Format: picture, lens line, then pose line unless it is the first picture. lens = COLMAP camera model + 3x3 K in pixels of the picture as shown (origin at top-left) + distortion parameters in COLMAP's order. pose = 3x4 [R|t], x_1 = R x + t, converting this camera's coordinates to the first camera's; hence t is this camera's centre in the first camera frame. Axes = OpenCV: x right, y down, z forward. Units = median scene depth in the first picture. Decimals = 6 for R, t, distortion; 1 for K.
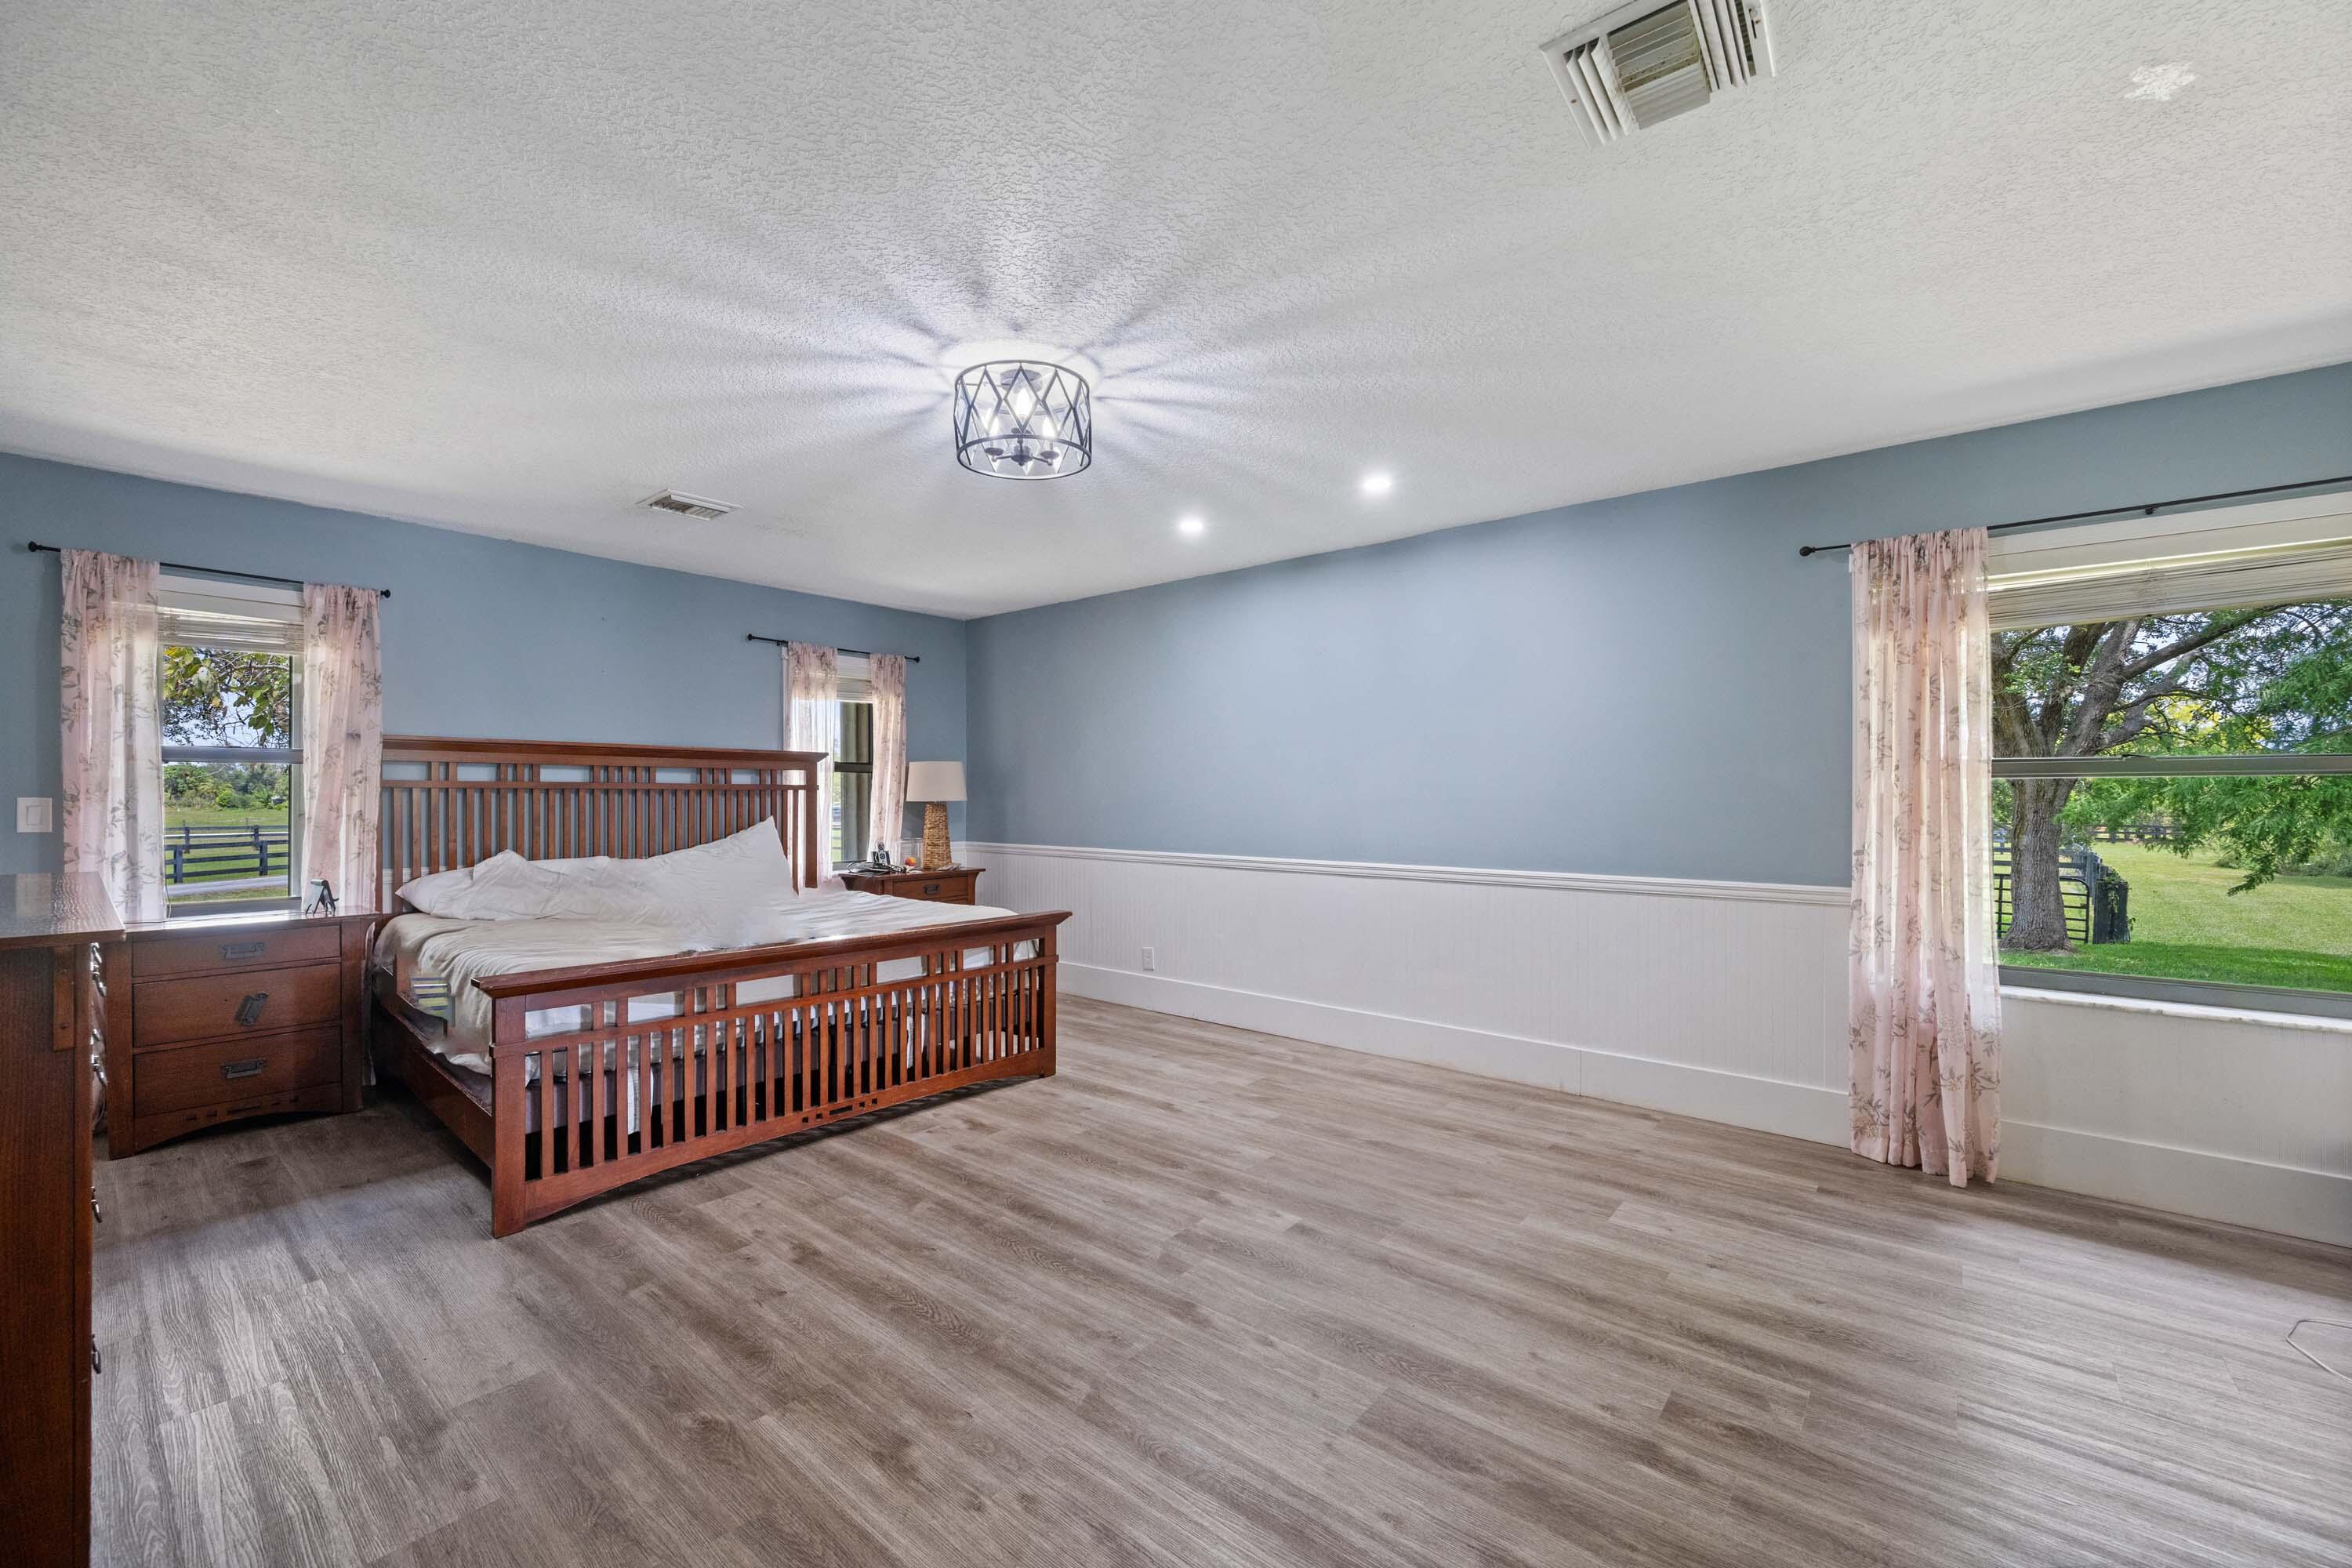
lens RADIAL K [[950.0, 0, 1211.6], [0, 950.0, 796.9], [0, 0, 1]] dist [0.001046, -0.001022]
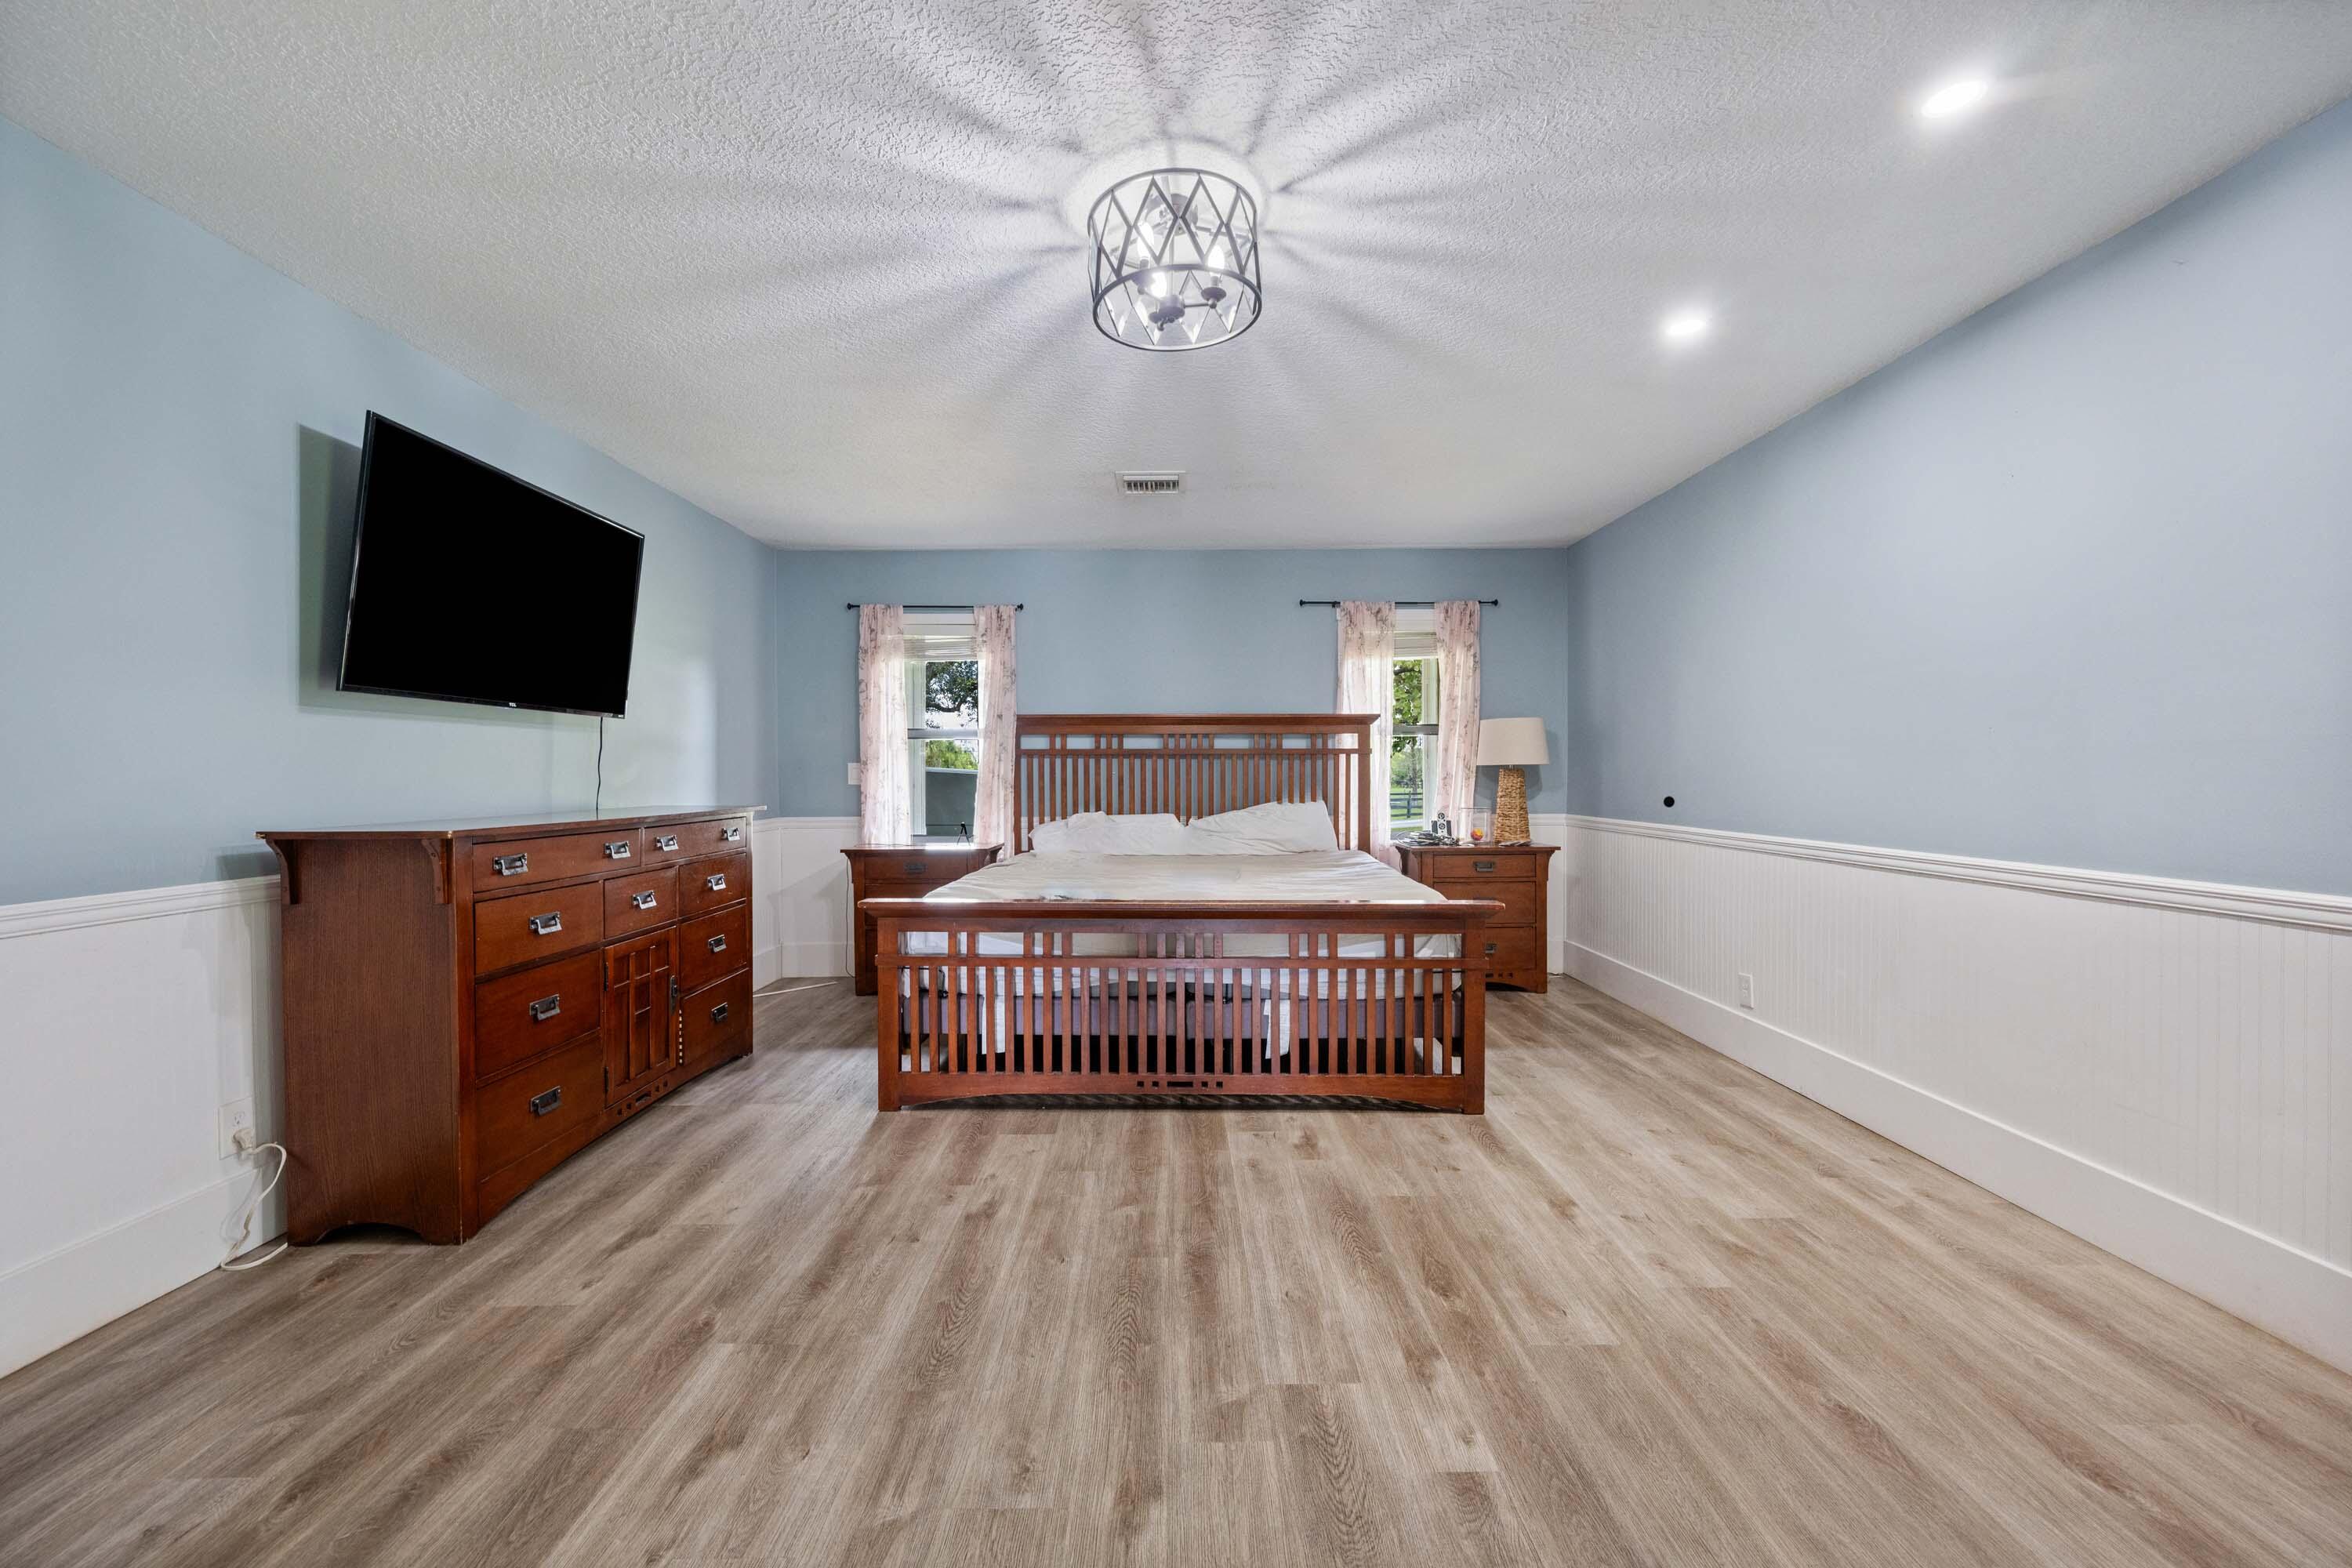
lens RADIAL K [[950.0, 0, 1163.5], [0, 950.0, 784.2], [0, 0, 1]] dist [0.001046, -0.001022]
pose [[0.620255, 0.004618, -0.784386, 0.326186], [0.003388, 0.999958, 0.008566, 0.023452], [0.784393, -0.007970, 0.620214, 0.391488]]
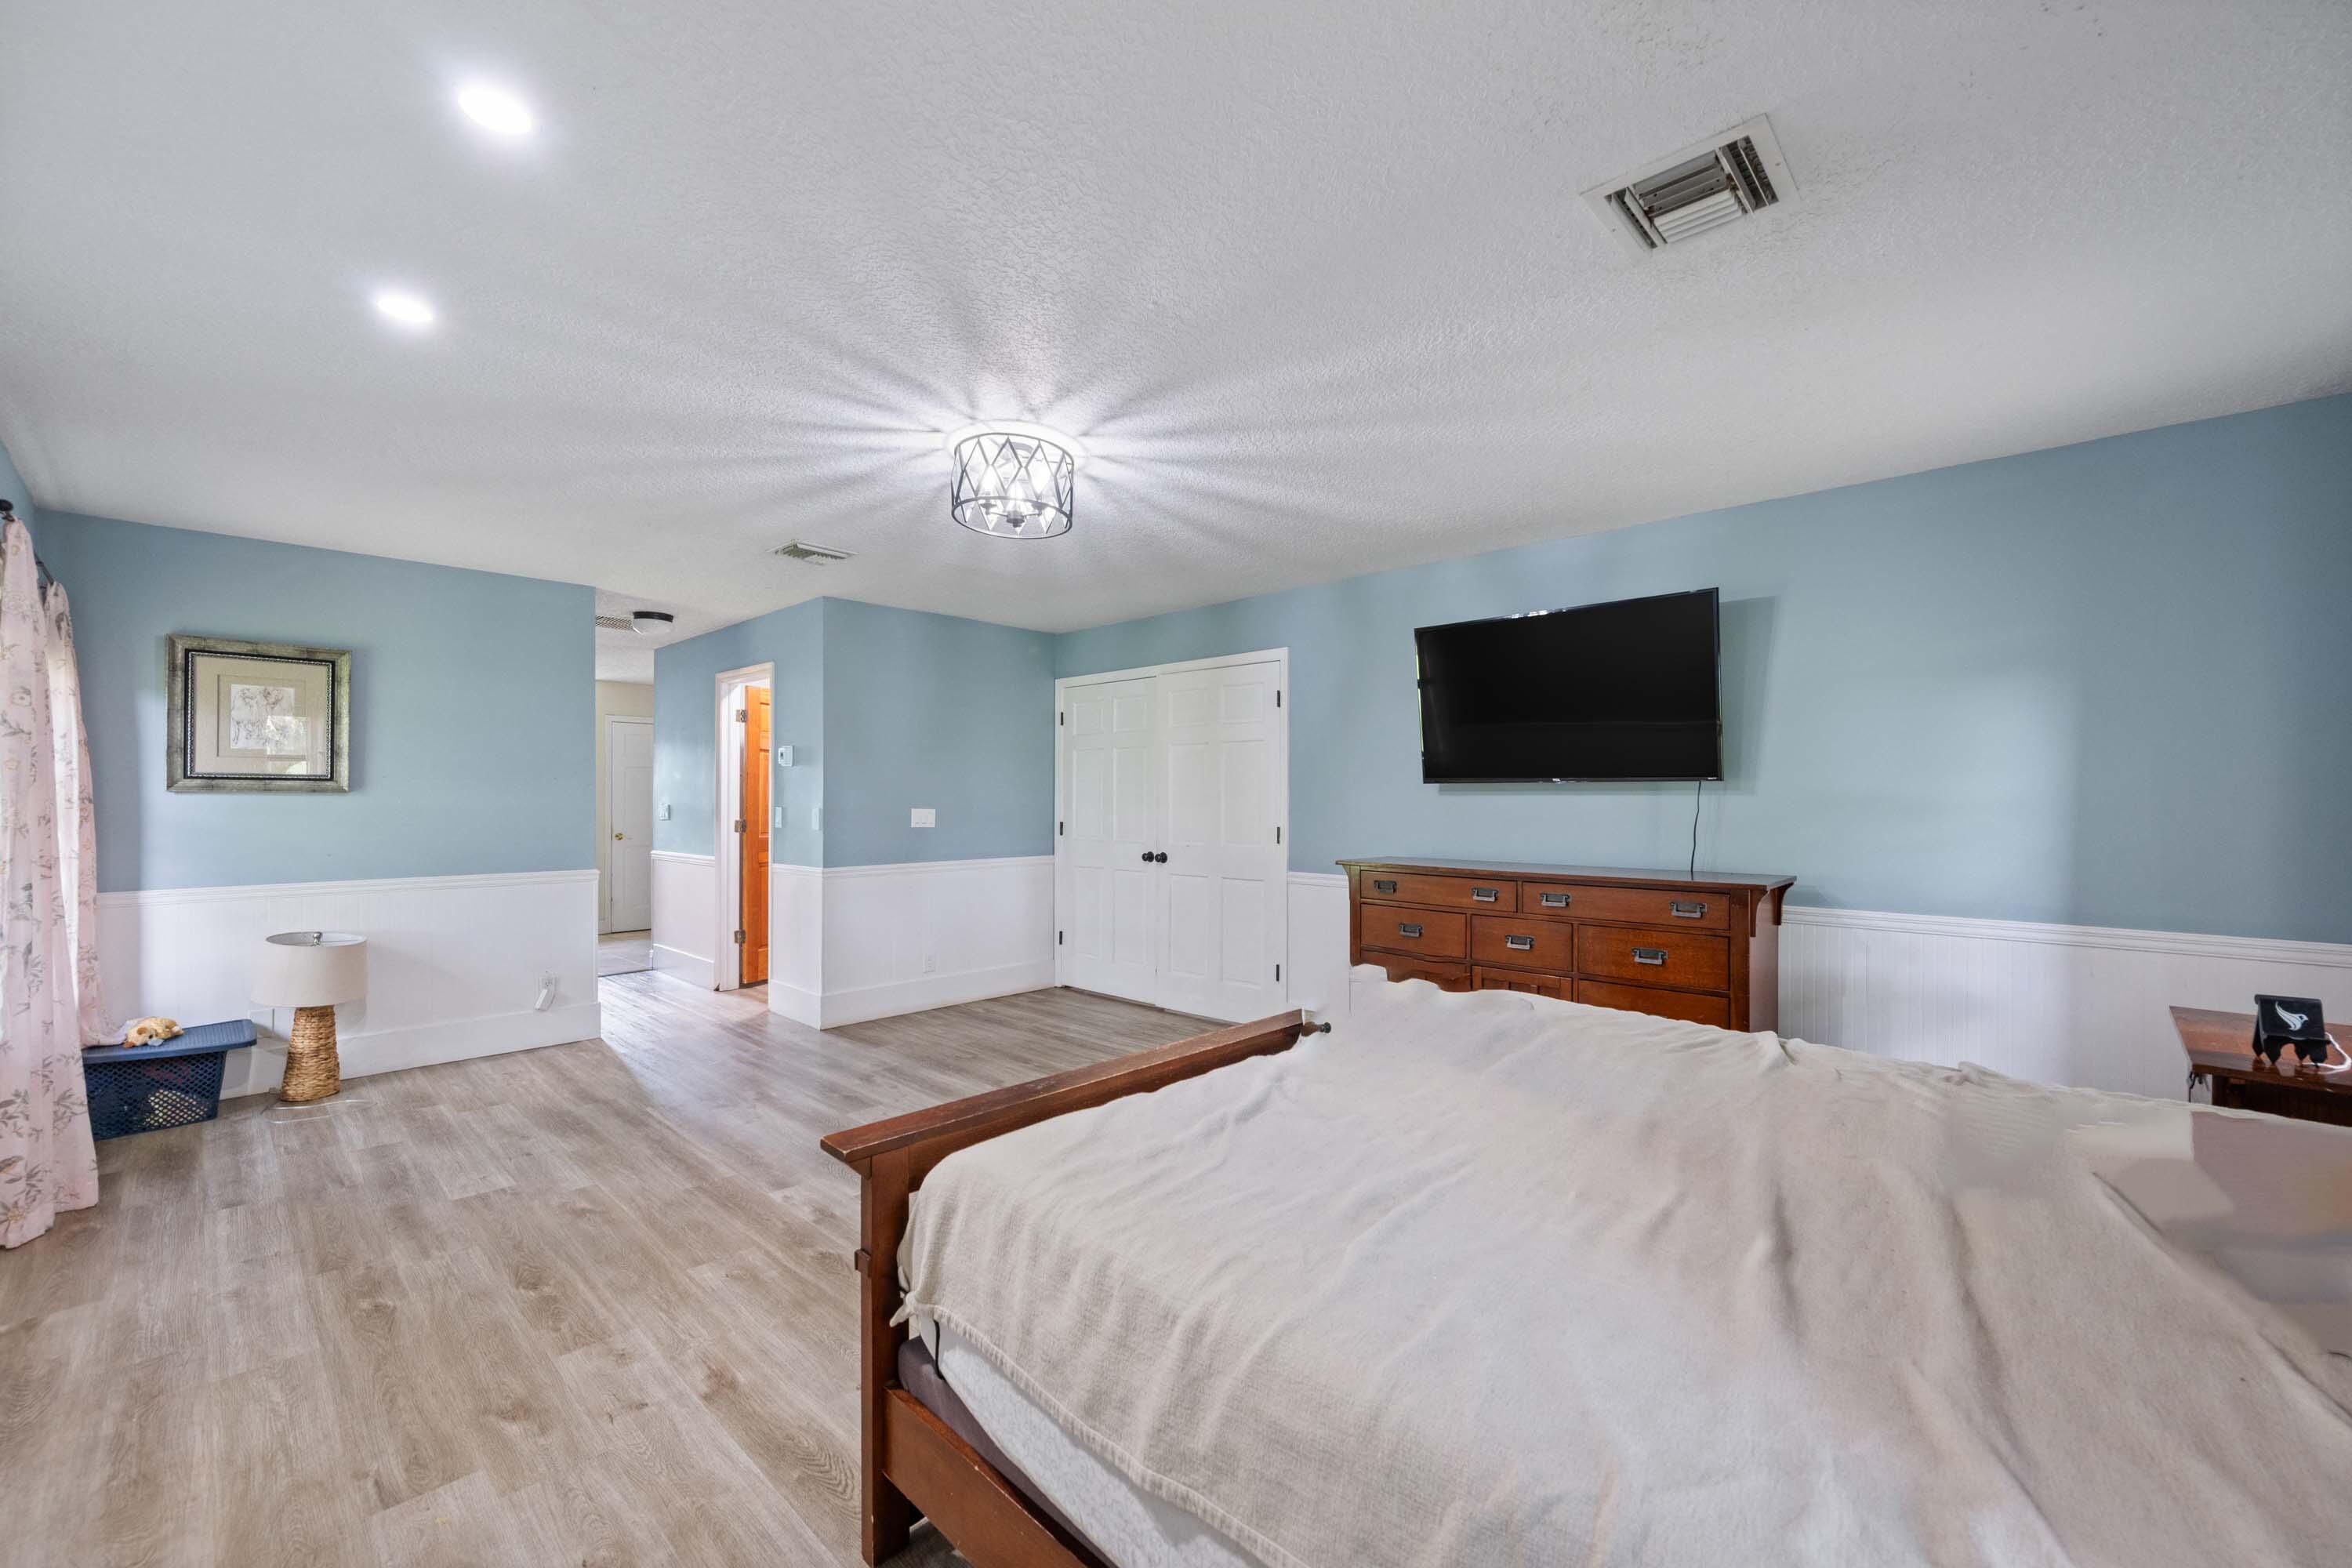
lens RADIAL K [[950.0, 0, 1193.9], [0, 950.0, 795.1], [0, 0, 1]] dist [0.001046, -0.001022]
pose [[-0.996637, -0.004348, 0.081823, -0.393736], [-0.004661, 0.999983, -0.003632, -0.022282], [-0.081806, -0.004001, -0.996640, 1.645234]]
